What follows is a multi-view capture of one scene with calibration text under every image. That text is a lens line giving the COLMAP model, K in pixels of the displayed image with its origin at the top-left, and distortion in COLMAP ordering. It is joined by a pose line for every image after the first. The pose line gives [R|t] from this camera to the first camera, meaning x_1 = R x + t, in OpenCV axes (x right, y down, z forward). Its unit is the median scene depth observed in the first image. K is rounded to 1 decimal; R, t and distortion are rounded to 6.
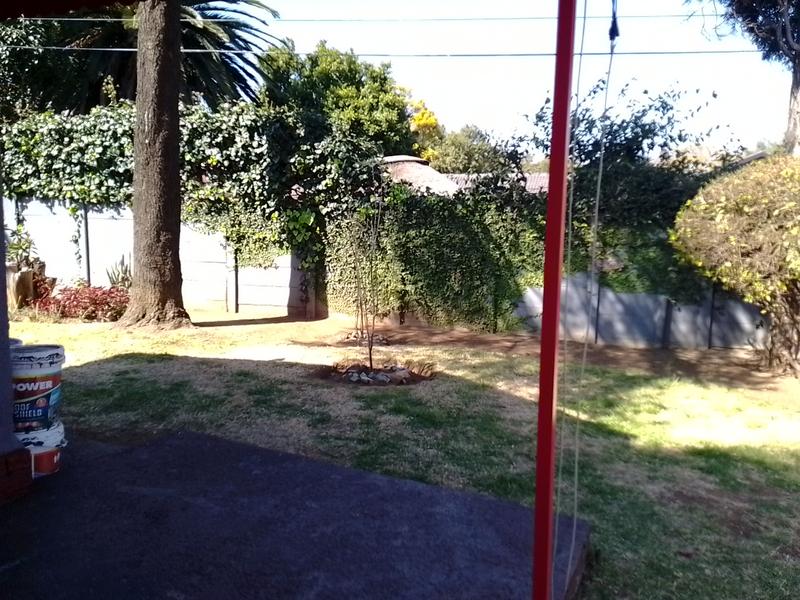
lens RADIAL K [[626.7, 0, 391.9], [0, 626.7, 296.8], [0, 0, 1]] dist [0.089359, -0.117165]
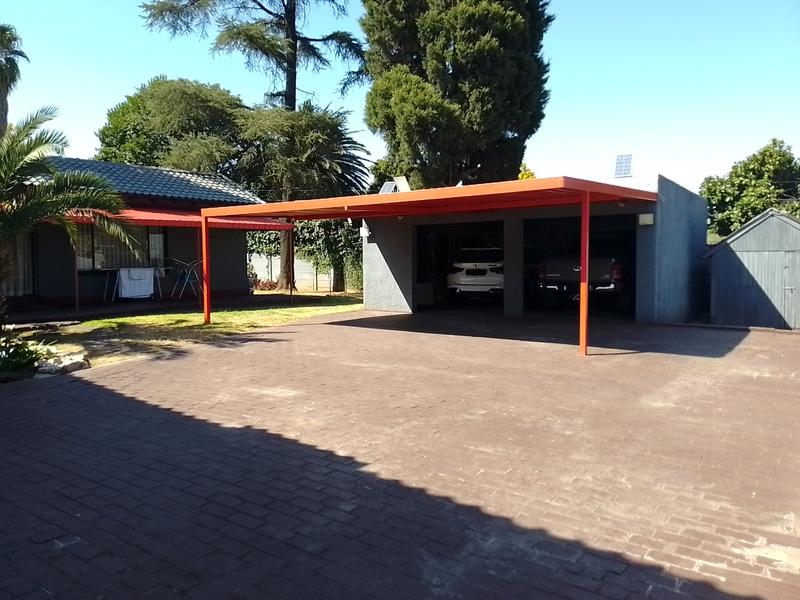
lens RADIAL K [[626.7, 0, 395.3], [0, 626.7, 293.2], [0, 0, 1]] dist [0.089359, -0.117165]
pose [[0.952585, -0.013267, -0.303984, 0.952362], [-0.006667, 0.997899, -0.064443, 0.219090], [0.304200, 0.063414, 0.950495, -1.571868]]
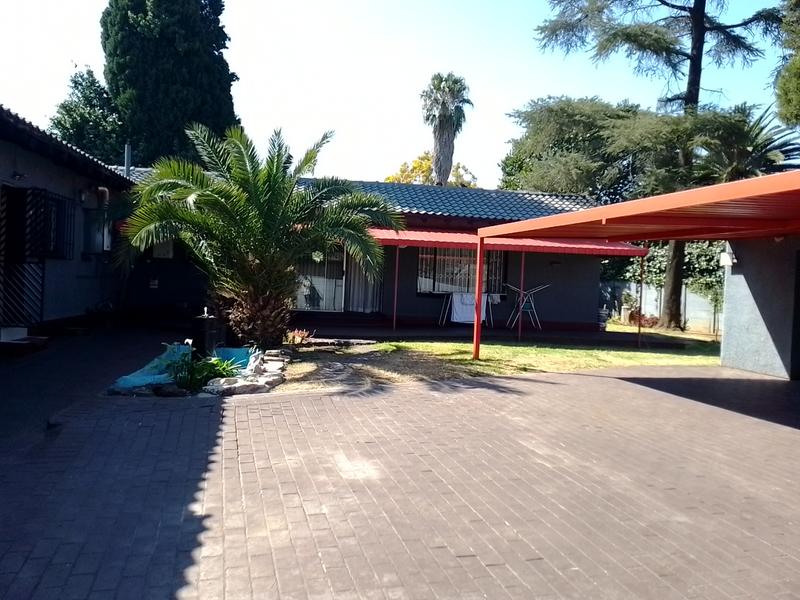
lens RADIAL K [[626.7, 0, 398.1], [0, 626.7, 296.4], [0, 0, 1]] dist [0.089359, -0.117165]
pose [[0.547385, 0.021414, -0.836607, 1.053465], [-0.126948, 0.990229, -0.057715, 0.172331], [0.827196, 0.137798, 0.544755, -1.200699]]
